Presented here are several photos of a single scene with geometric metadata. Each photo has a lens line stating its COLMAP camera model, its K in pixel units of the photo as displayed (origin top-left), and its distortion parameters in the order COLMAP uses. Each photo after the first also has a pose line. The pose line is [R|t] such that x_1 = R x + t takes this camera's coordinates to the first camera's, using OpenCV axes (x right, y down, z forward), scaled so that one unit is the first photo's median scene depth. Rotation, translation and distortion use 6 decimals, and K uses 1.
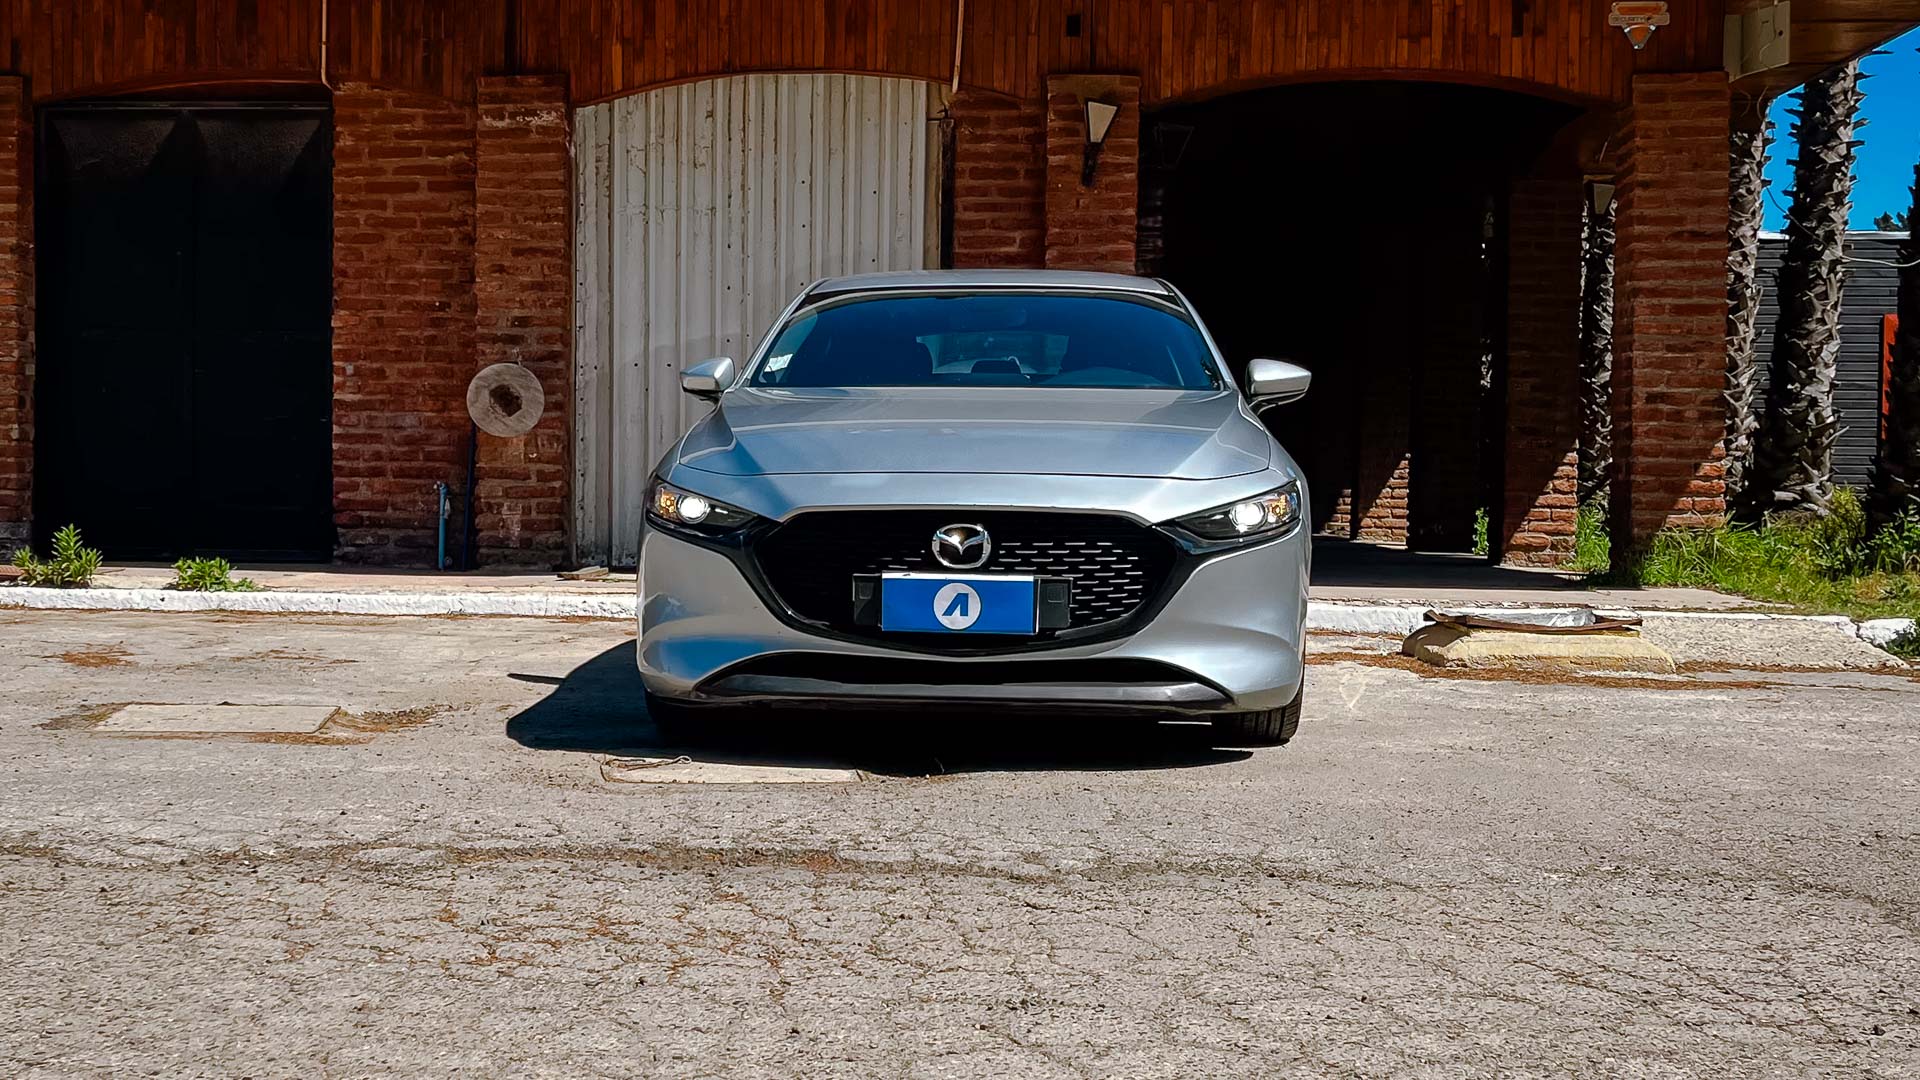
lens RADIAL K [[2103.6, 0, 902.2], [0, 2103.6, 537.7], [0, 0, 1]] dist [0.039841, -0.112190]
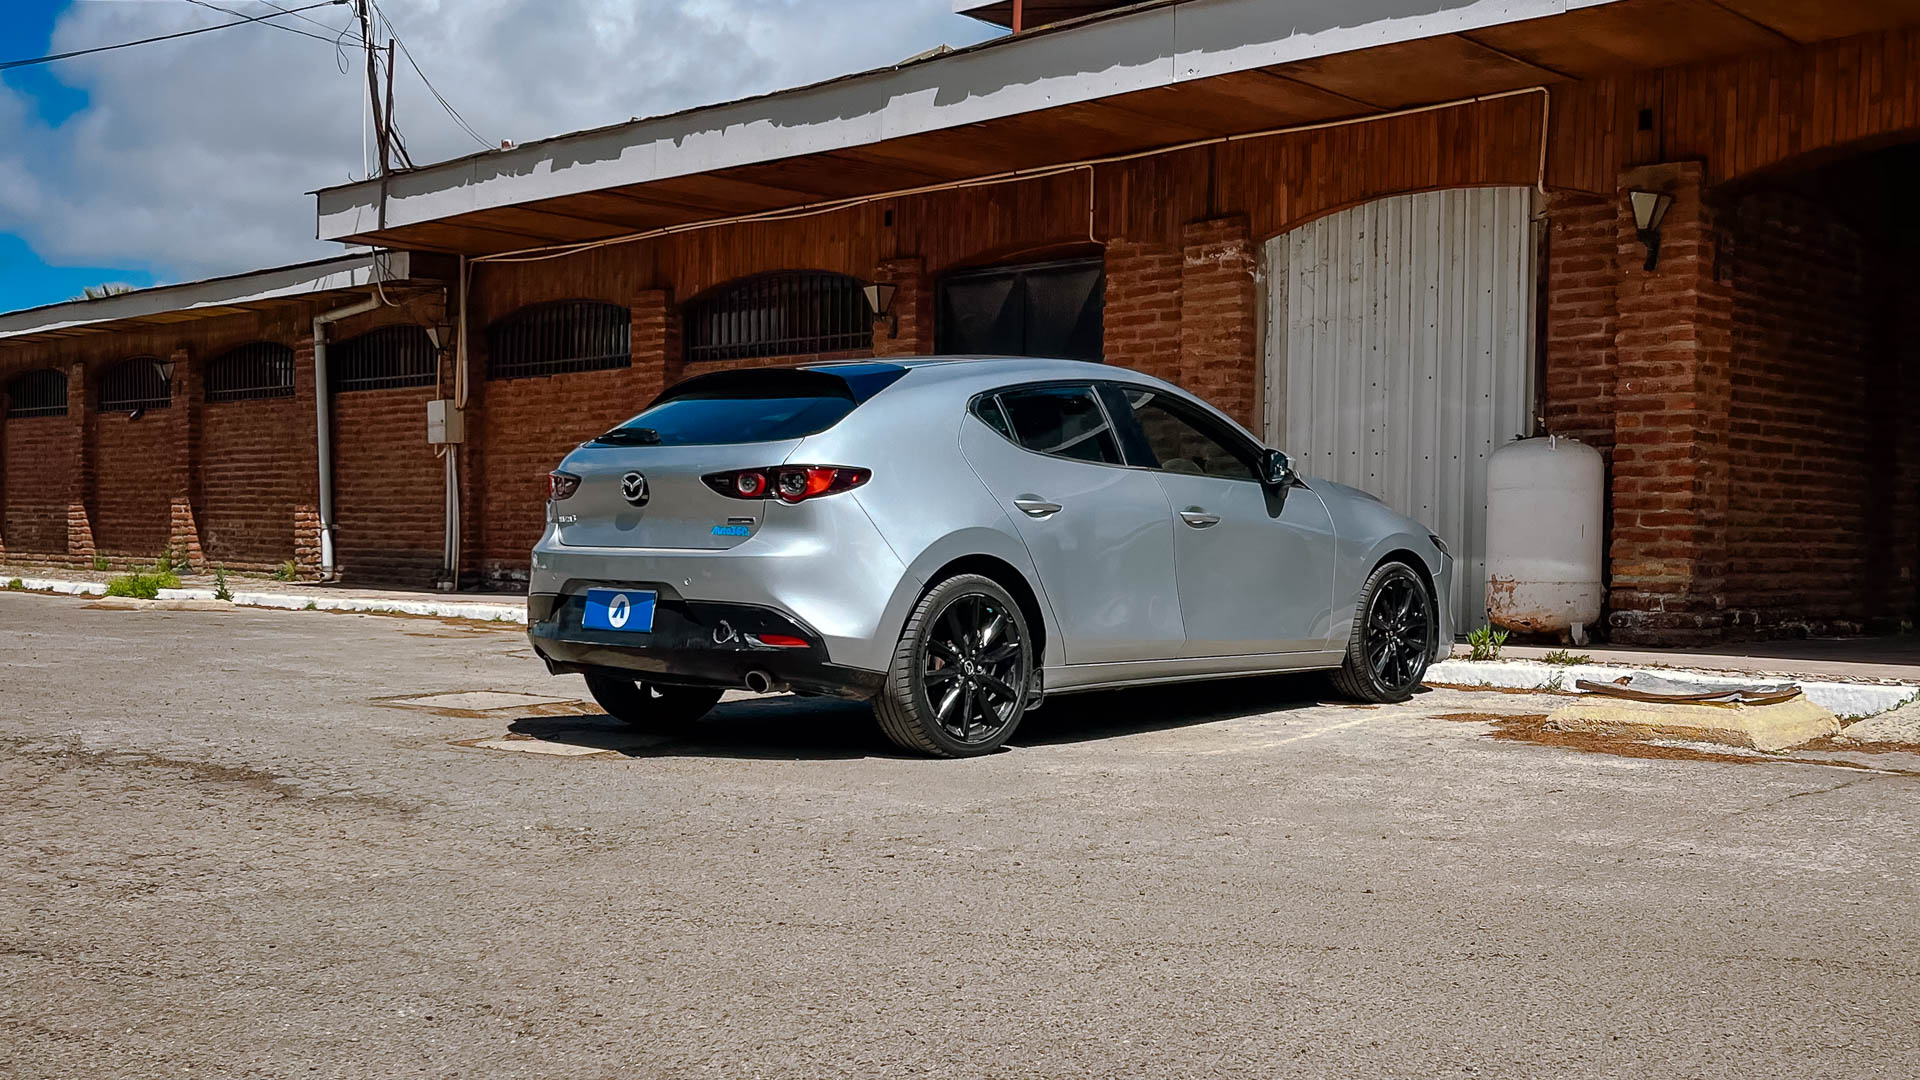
lens RADIAL K [[1985.8, 0, 1135.9], [0, 1985.8, 541.0], [0, 0, 1]] dist [-0.009551, -0.015504]
pose [[0.802091, -0.005679, -0.597175, 0.464599], [-0.017754, 0.999286, -0.033349, 0.003831], [0.596938, 0.037351, 0.801417, 0.065204]]
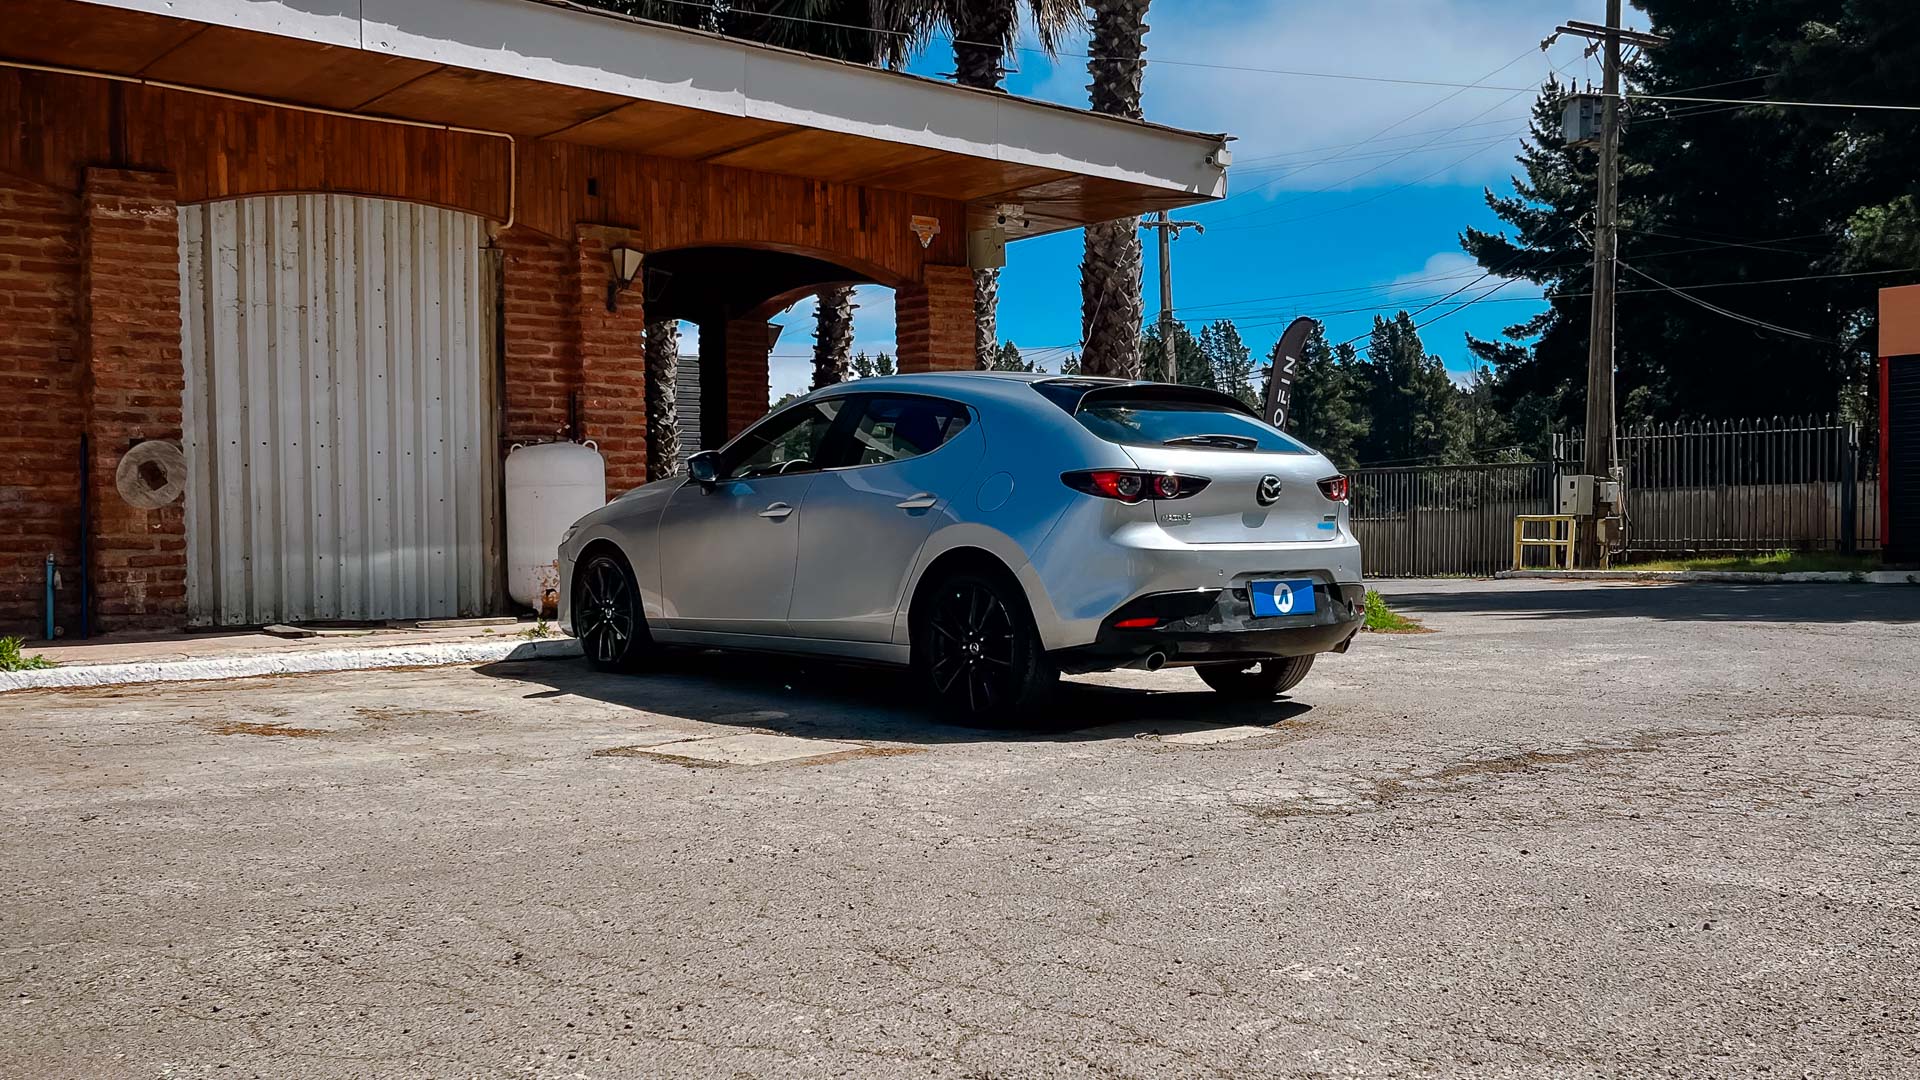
lens RADIAL K [[1664.0, 0, 960.0], [0, 1664.0, 540.0], [0, 0, 1]] dist [-0.029619, 0.068003]
pose [[0.733277, -0.023235, 0.679532, -0.449089], [0.037076, 0.999295, -0.005839, -0.012274], [-0.678918, 0.029476, 0.733622, 0.105989]]
